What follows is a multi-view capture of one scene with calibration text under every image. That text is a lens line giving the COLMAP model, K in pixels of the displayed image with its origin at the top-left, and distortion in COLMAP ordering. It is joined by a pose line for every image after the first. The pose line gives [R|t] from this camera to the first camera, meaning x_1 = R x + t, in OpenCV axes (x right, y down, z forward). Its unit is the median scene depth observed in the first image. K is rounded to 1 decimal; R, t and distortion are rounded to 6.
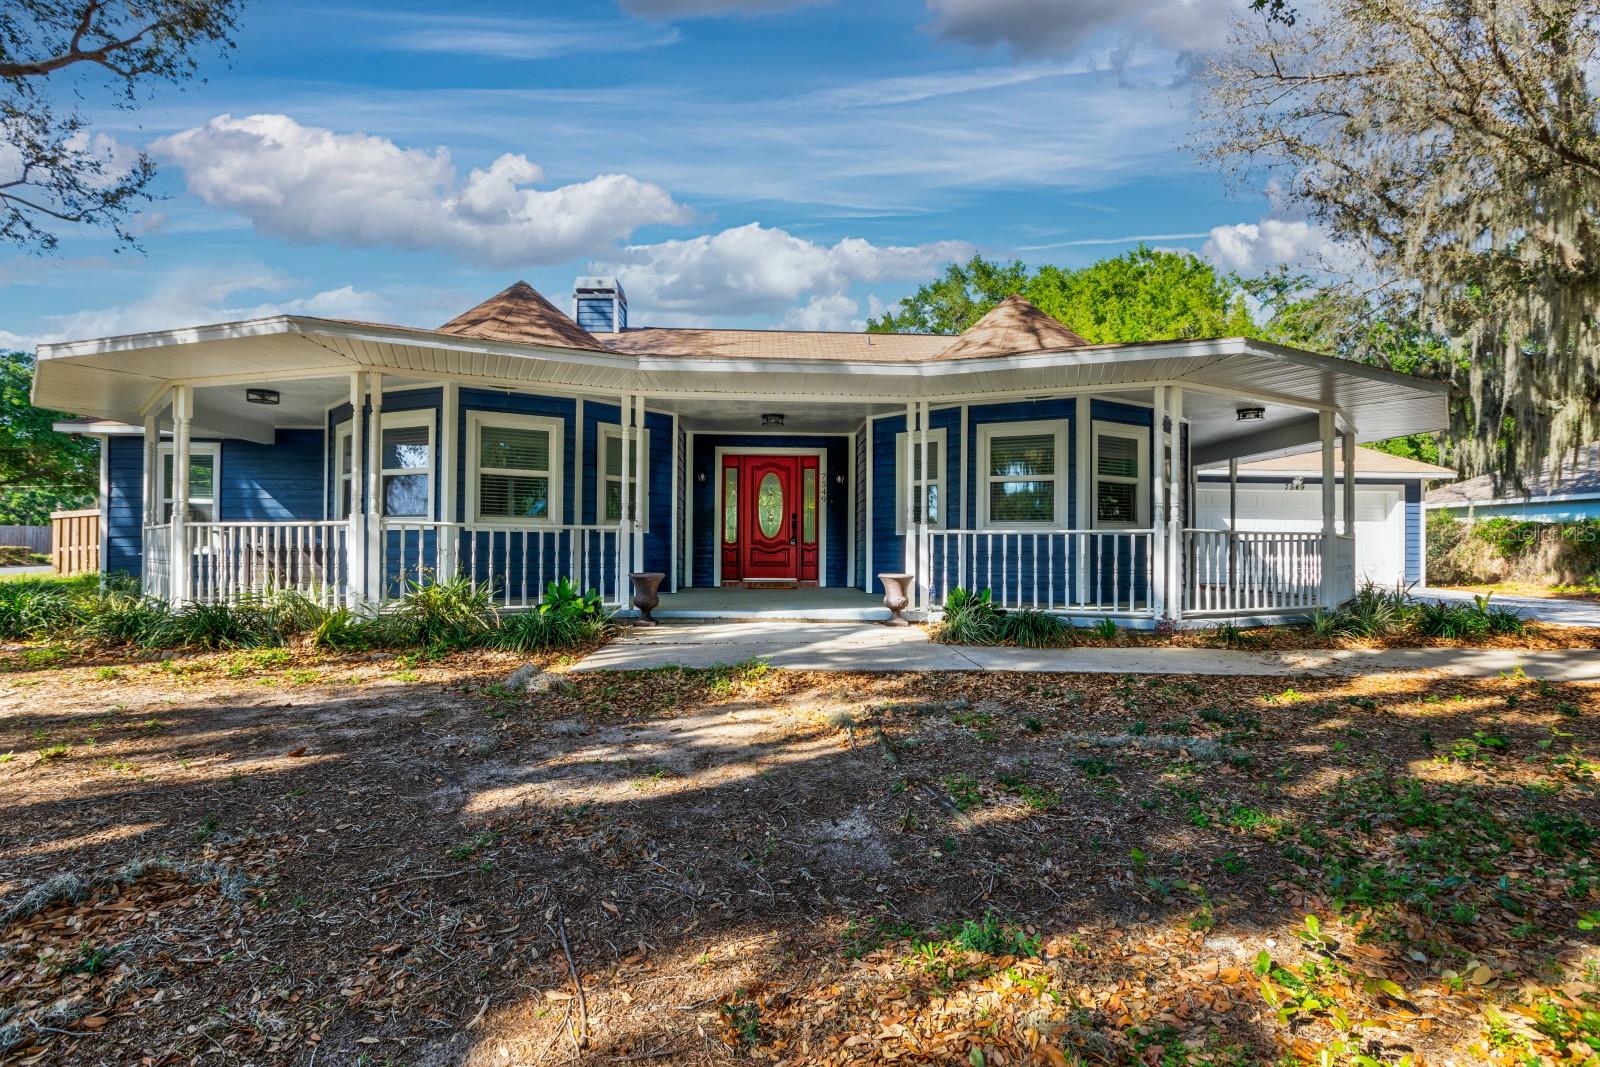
lens RADIAL K [[738.8, 0, 804.3], [0, 738.8, 533.7], [0, 0, 1]] dist [-0.004665, 0.000860]
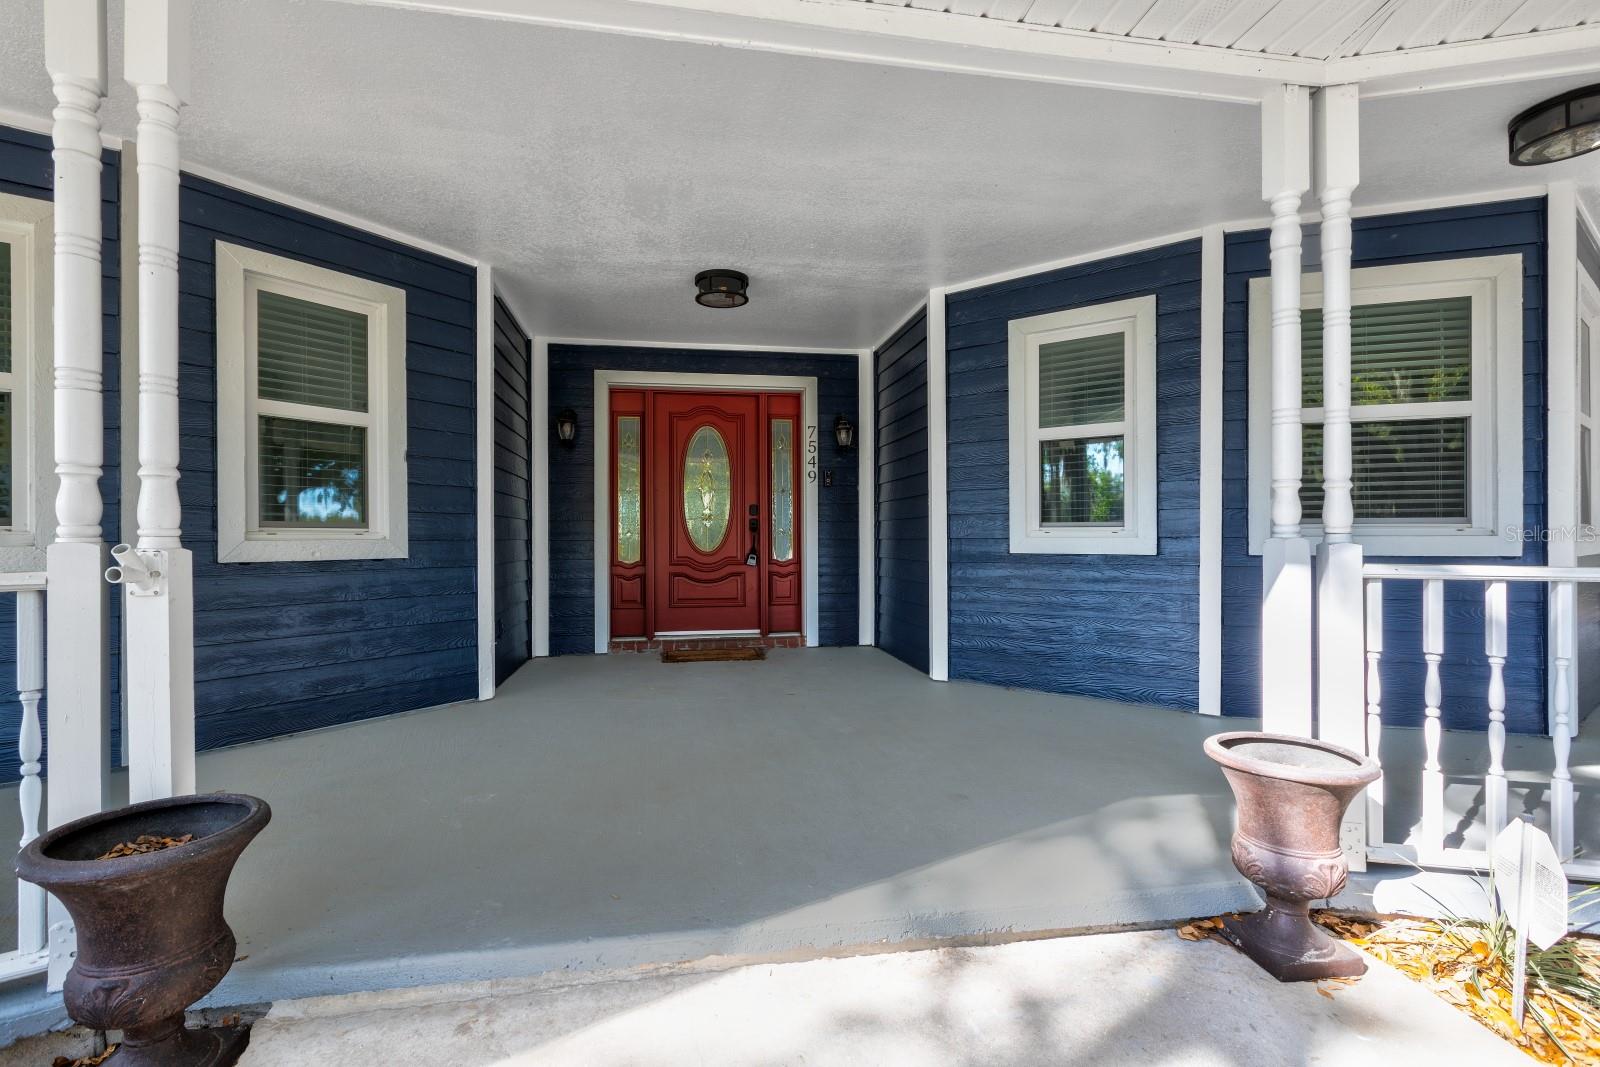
lens RADIAL K [[738.8, 0, 804.6], [0, 738.8, 527.2], [0, 0, 1]] dist [-0.004665, 0.000860]
pose [[0.990206, -0.013879, 0.138920, -0.051897], [0.013731, 0.999904, 0.002024, -0.012523], [-0.138935, -0.000097, 0.990302, 0.498653]]
